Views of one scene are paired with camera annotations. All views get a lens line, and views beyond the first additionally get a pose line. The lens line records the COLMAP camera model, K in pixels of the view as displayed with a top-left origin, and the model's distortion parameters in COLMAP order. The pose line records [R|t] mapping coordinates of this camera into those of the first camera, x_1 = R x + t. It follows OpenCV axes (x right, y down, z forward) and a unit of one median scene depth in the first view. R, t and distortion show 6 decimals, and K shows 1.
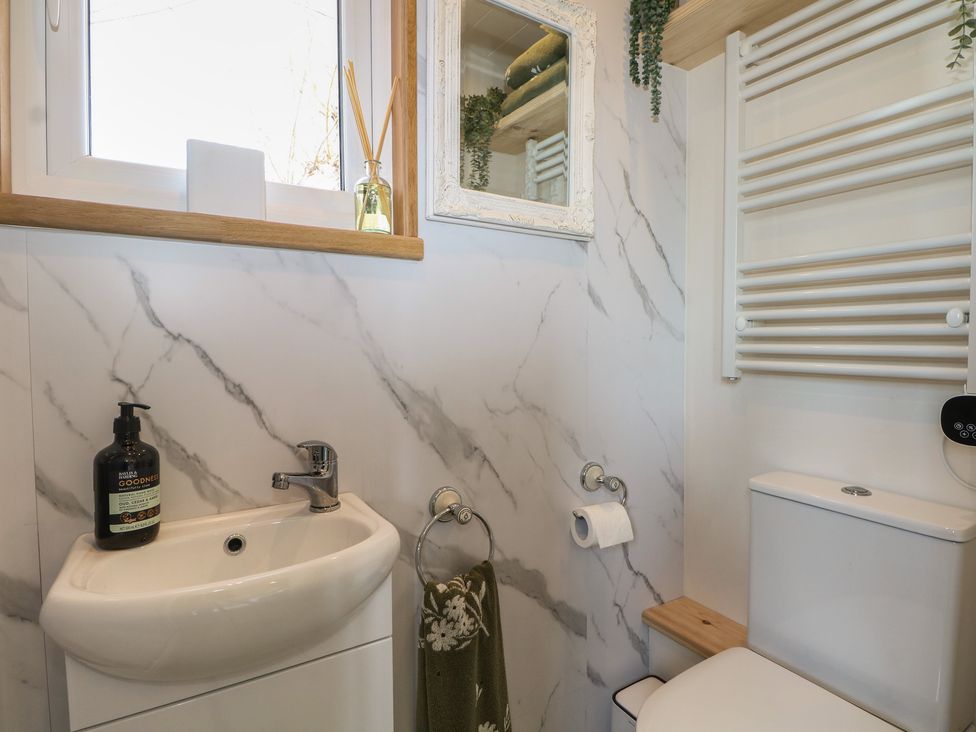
lens RADIAL K [[519.3, 0, 488.0], [0, 519.3, 366.0], [0, 0, 1]] dist [-0.002810, -0.000332]
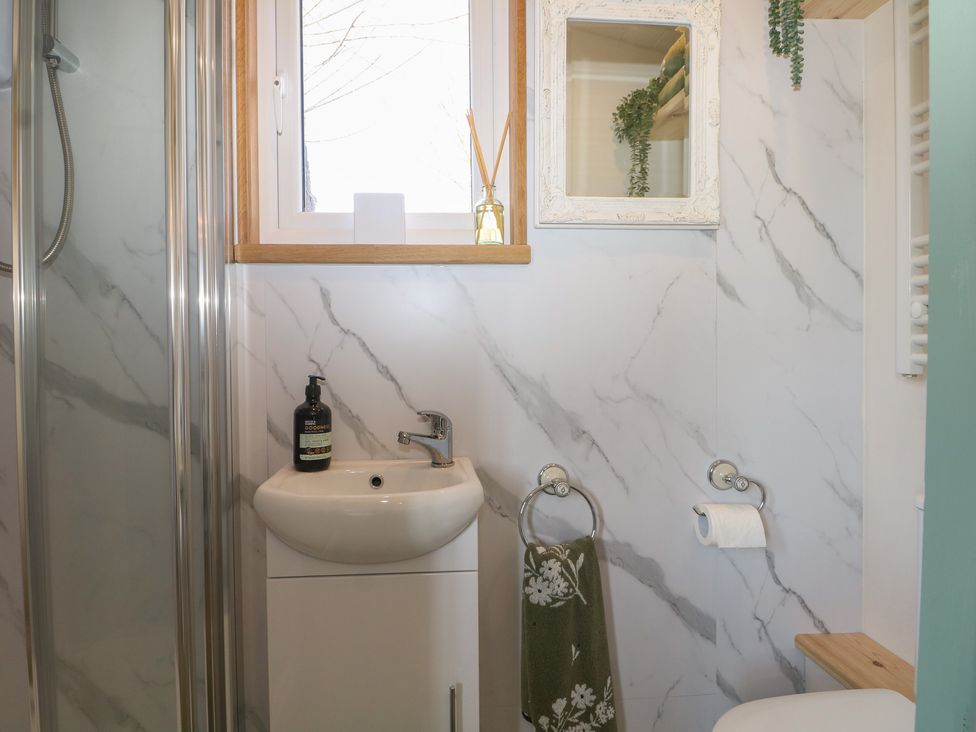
lens RADIAL K [[575.5, 0, 486.7], [0, 575.5, 359.6], [0, 0, 1]] dist [-0.000169, -0.010180]
pose [[0.881505, 0.010423, -0.472059, 0.362391], [-0.016230, 0.999834, -0.008231, 0.020438], [0.471895, 0.014917, 0.881529, -0.159020]]
